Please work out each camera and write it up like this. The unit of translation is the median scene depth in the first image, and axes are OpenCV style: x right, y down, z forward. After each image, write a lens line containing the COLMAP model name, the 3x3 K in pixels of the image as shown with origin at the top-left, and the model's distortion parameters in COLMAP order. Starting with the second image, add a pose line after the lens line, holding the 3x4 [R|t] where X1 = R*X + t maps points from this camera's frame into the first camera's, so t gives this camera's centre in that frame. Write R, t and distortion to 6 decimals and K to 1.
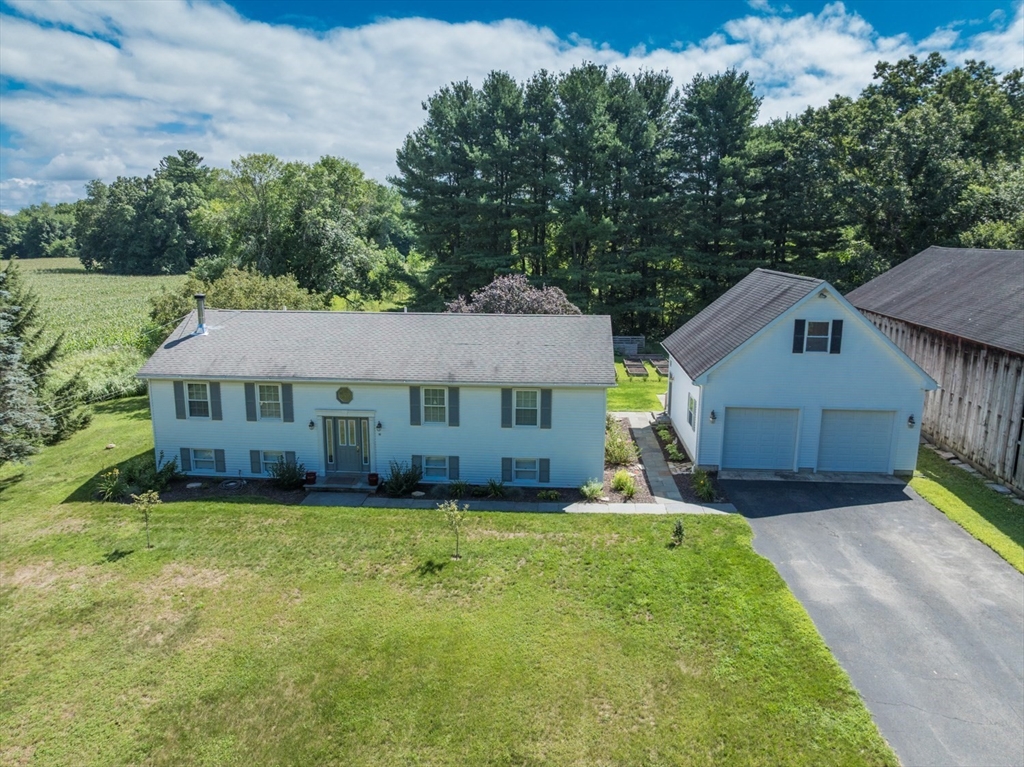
lens RADIAL K [[717.5, 0, 507.9], [0, 717.5, 380.2], [0, 0, 1]] dist [-0.047765, 0.016939]
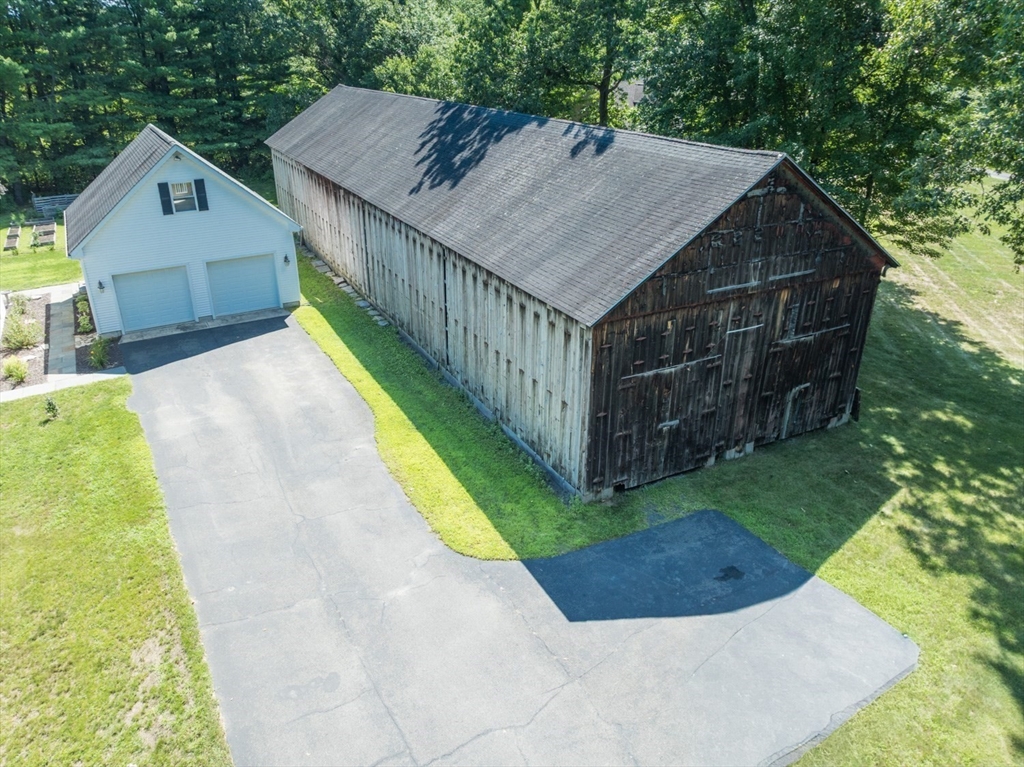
lens RADIAL K [[717.5, 0, 513.1], [0, 717.5, 381.7], [0, 0, 1]] dist [-0.047765, 0.016939]
pose [[0.819848, -0.245539, 0.517261, 0.216967], [0.114320, 0.955391, 0.272321, -0.028709], [-0.561052, -0.164129, 0.811346, -0.200390]]
